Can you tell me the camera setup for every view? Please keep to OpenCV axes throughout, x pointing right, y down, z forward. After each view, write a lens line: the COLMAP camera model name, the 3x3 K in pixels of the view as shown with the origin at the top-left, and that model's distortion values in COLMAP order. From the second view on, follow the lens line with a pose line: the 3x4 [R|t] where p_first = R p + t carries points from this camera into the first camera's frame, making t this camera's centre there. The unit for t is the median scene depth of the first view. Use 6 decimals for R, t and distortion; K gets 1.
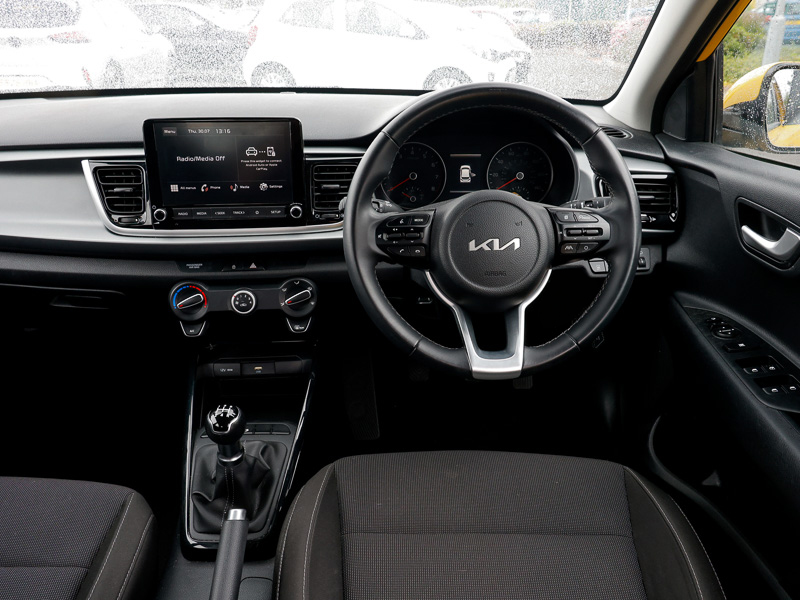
lens RADIAL K [[638.4, 0, 399.1], [0, 638.4, 272.9], [0, 0, 1]] dist [0.006056, -0.001397]
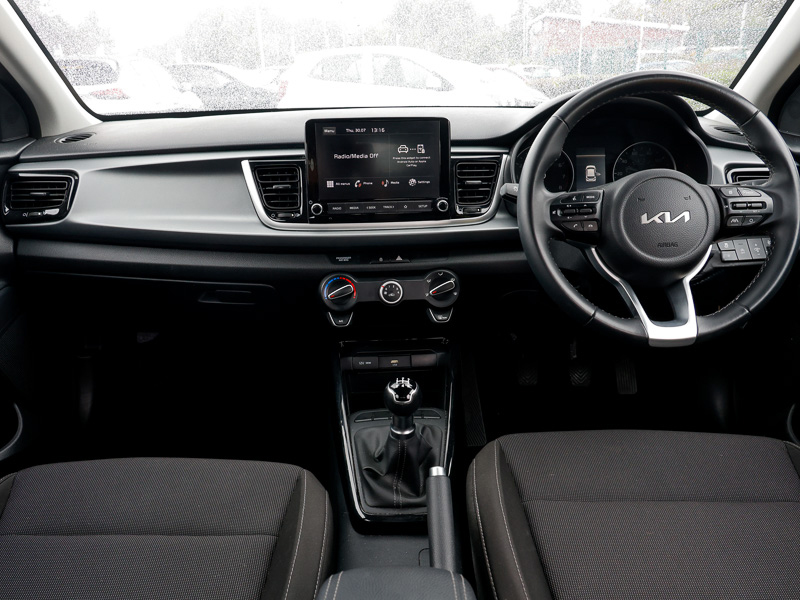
lens RADIAL K [[638.4, 0, 399.1], [0, 638.4, 272.9], [0, 0, 1]] dist [0.006056, -0.001397]
pose [[0.999809, -0.010881, -0.016222, -0.221878], [0.009492, 0.996473, -0.083379, 0.105170], [0.017072, 0.083209, 0.996386, -0.047032]]
